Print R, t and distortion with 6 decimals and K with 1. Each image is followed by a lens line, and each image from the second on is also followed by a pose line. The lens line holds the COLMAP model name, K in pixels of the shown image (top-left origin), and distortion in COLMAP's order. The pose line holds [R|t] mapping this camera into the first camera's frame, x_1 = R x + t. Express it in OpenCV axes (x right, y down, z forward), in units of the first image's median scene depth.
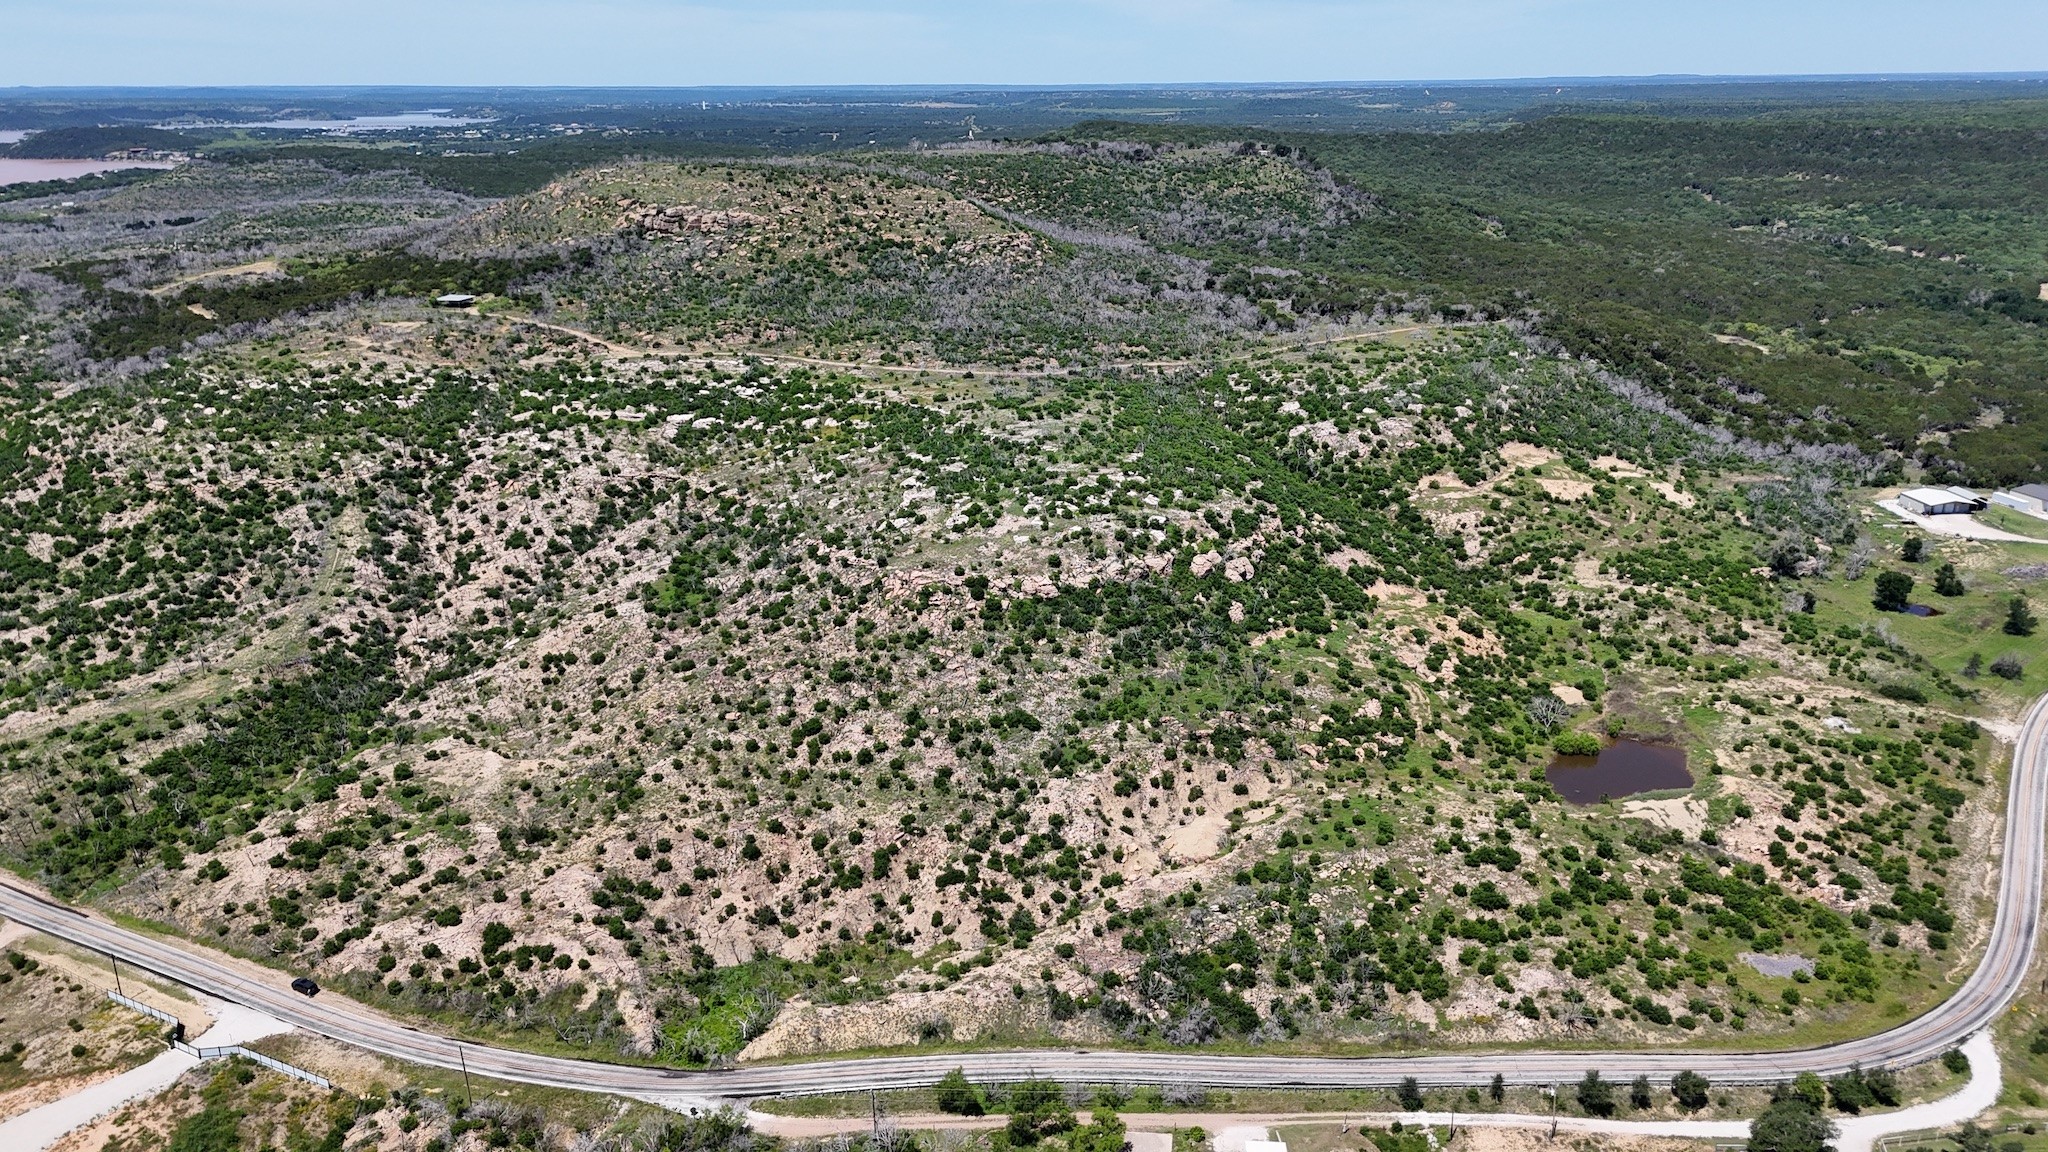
lens RADIAL K [[1493.7, 0, 1030.6], [0, 1493.7, 586.2], [0, 0, 1]] dist [0.089477, -0.098945]
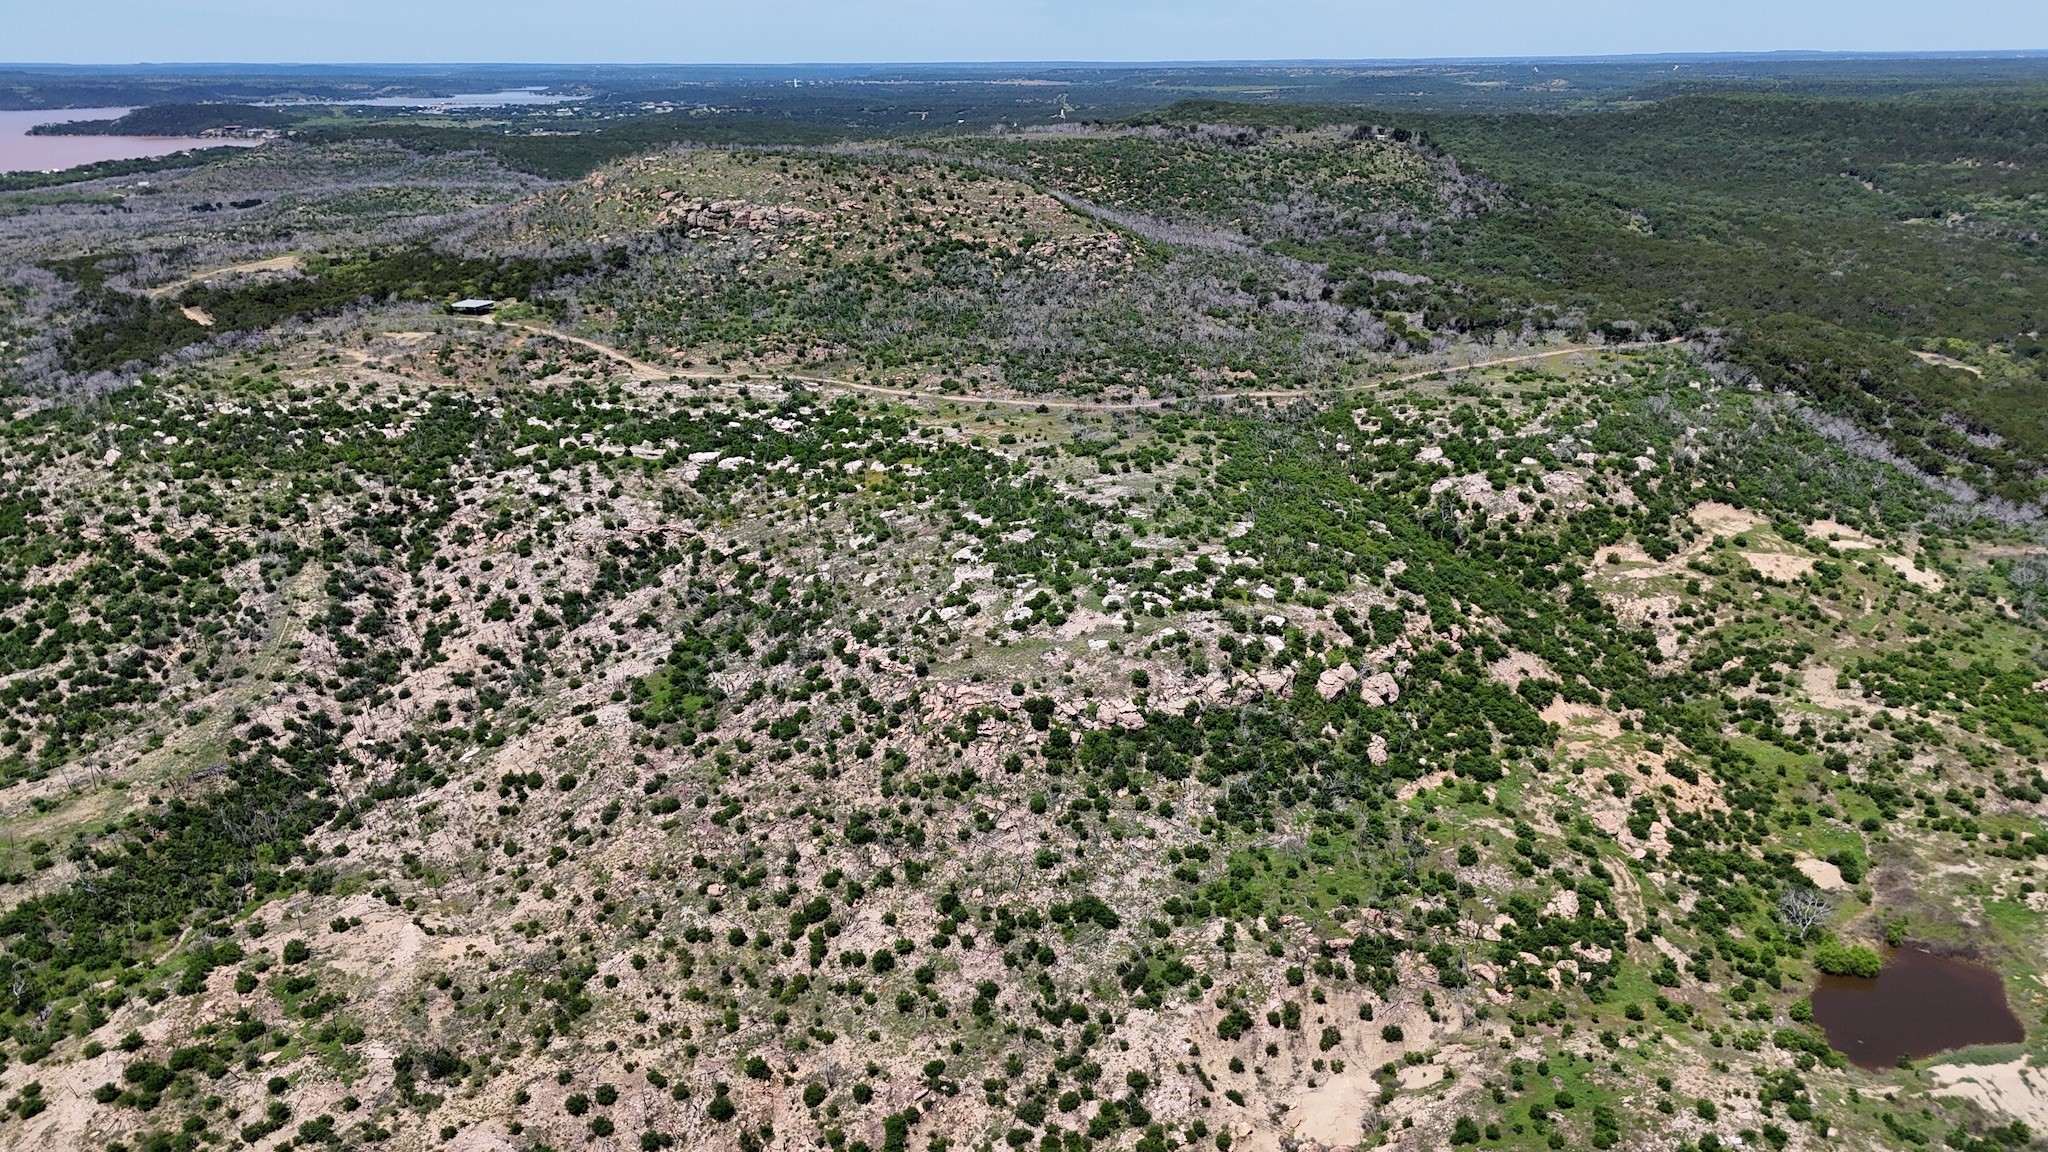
lens RADIAL K [[1496.2, 0, 1031.3], [0, 1496.2, 586.7], [0, 0, 1]] dist [0.077615, -0.073674]
pose [[0.998275, 0.019605, -0.055341, 0.000991], [-0.018853, 0.999723, 0.014082, -0.058001], [0.055602, -0.013014, 0.998368, 0.171328]]
